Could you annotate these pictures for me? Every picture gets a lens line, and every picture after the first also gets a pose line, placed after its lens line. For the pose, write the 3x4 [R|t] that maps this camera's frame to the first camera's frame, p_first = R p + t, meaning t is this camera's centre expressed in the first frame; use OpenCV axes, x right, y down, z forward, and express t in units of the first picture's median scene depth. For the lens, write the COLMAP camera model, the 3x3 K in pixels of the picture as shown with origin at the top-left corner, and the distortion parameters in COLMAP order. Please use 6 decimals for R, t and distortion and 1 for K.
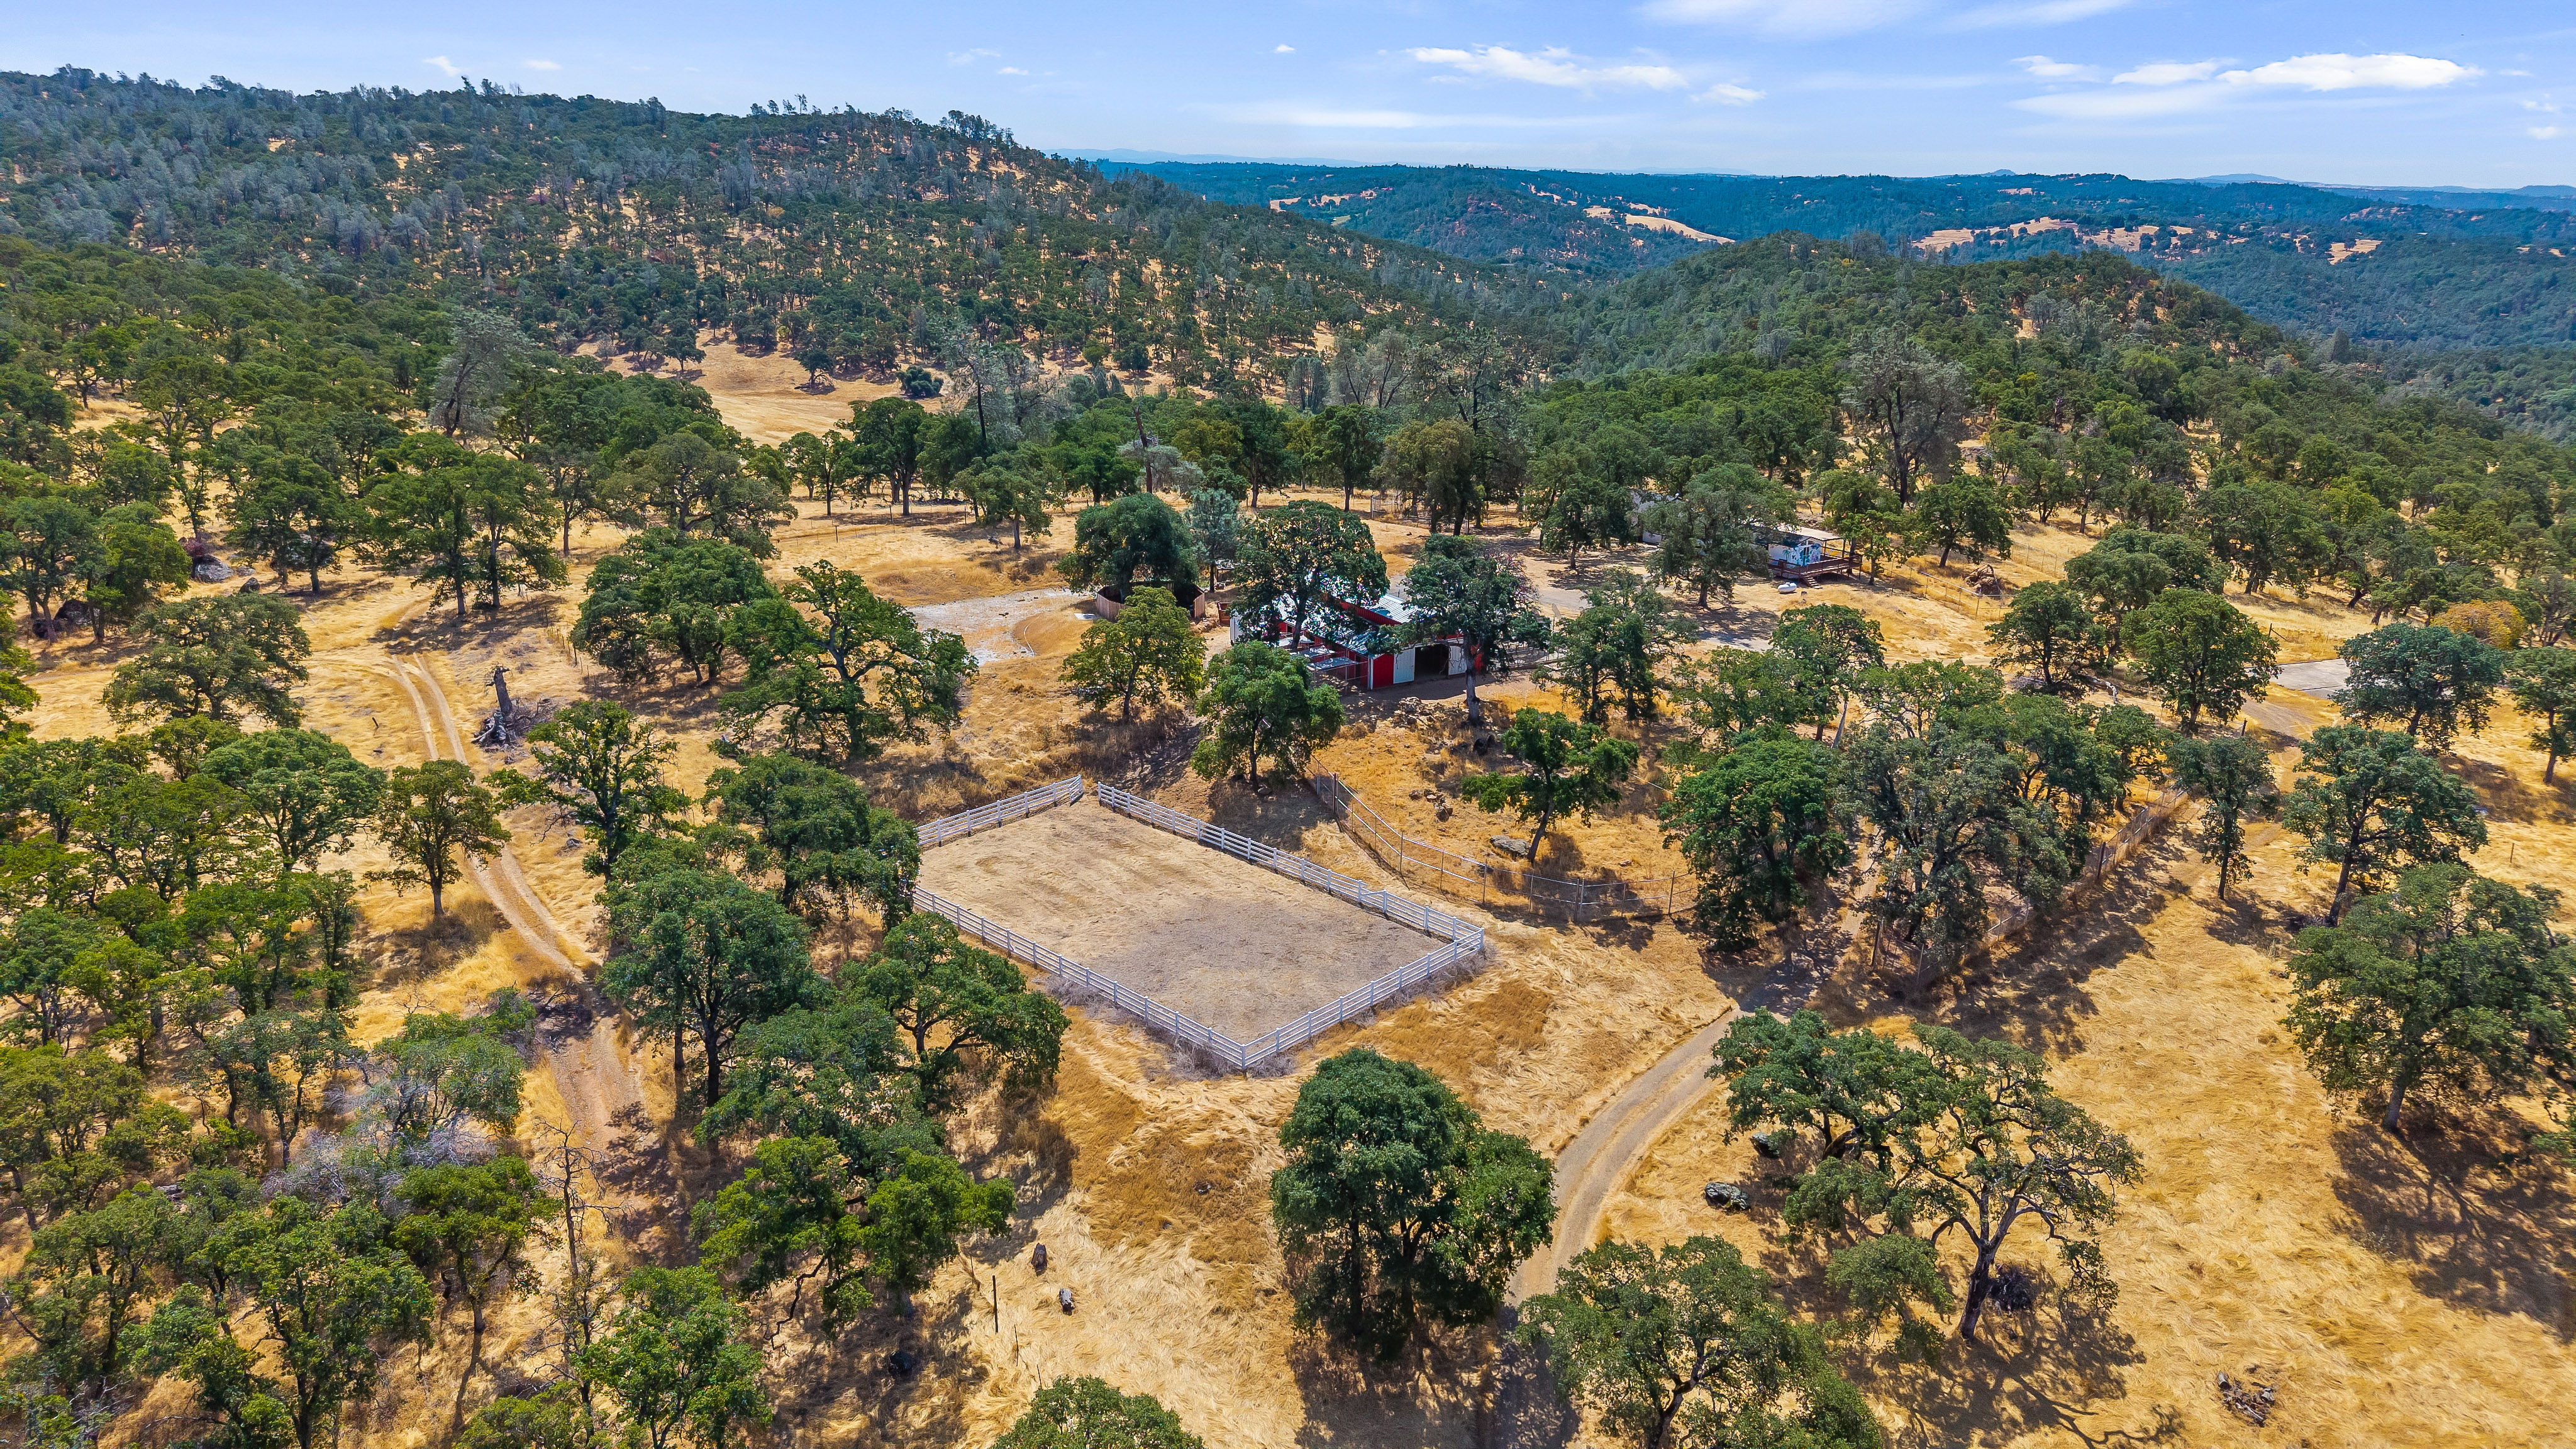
lens RADIAL K [[1712.4, 0, 1288.0], [0, 1712.4, 716.1], [0, 0, 1]] dist [0.023533, -0.029100]
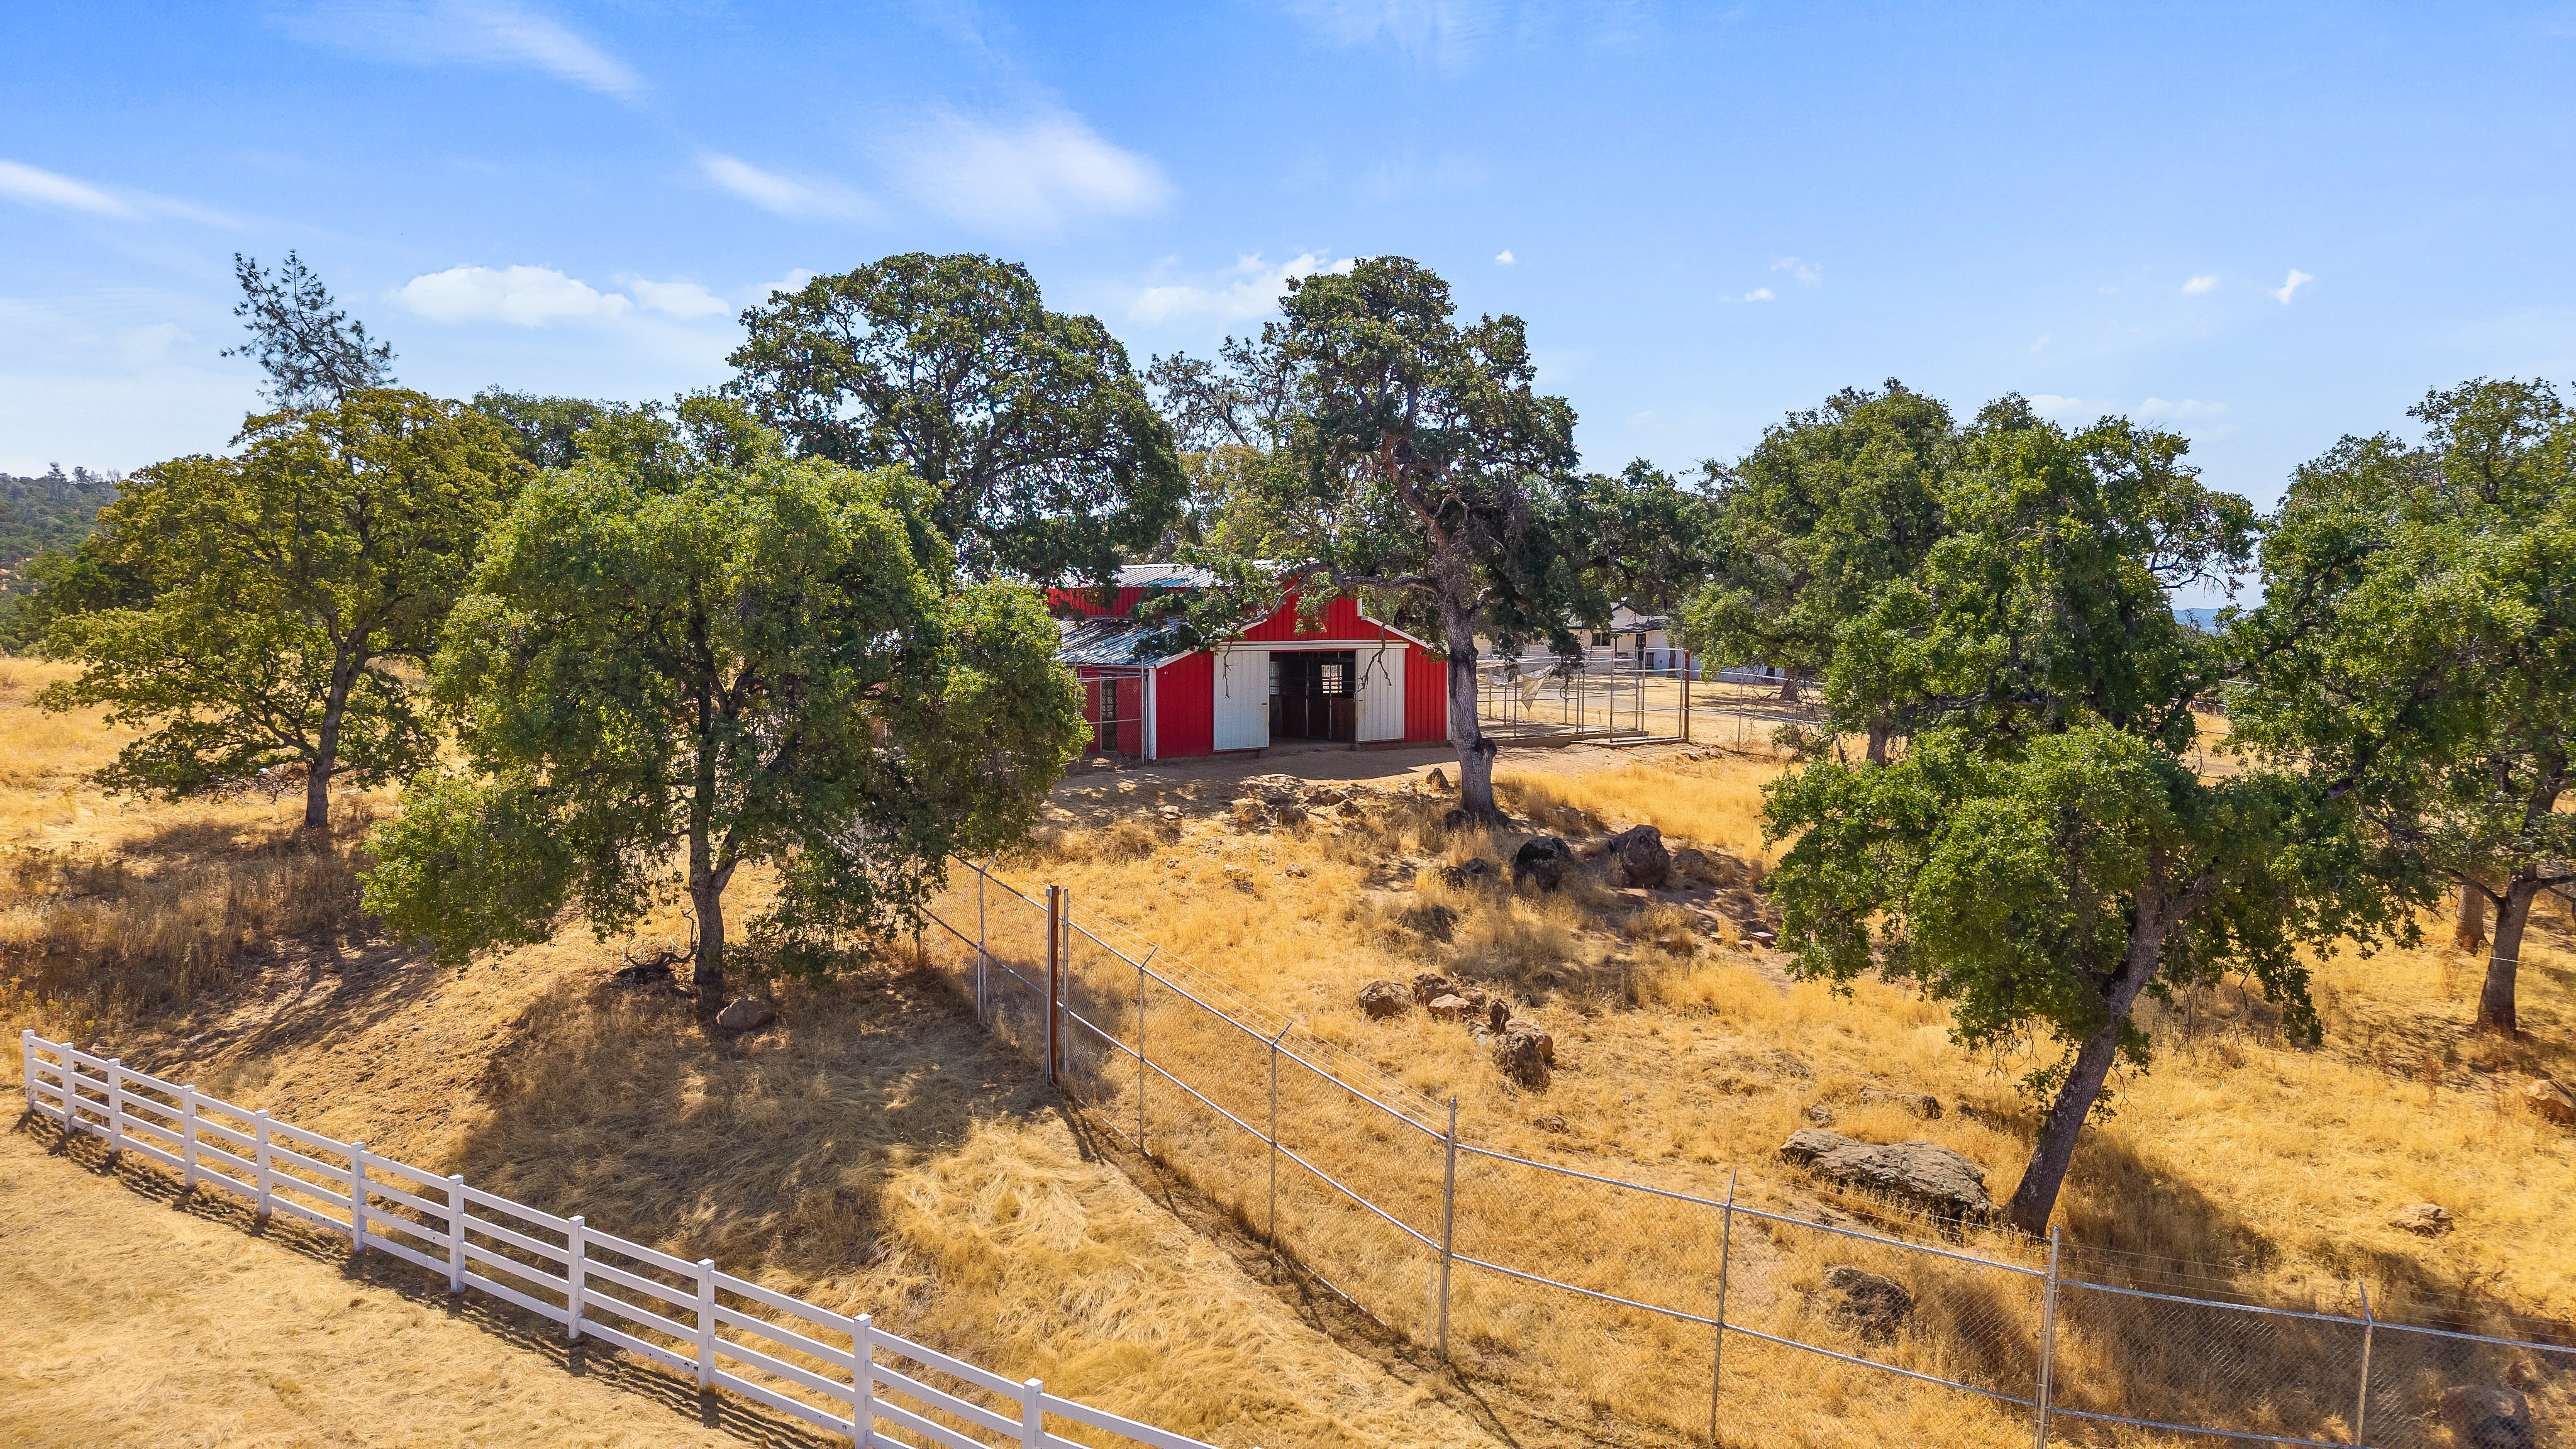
lens RADIAL K [[1712.4, 0, 1290.8], [0, 1712.4, 719.3], [0, 0, 1]] dist [0.023533, -0.029100]
pose [[0.984554, -0.016531, 0.174300, 0.019193], [0.057185, 0.971296, -0.230897, 0.062161], [-0.165480, 0.237298, 0.957239, 0.750846]]
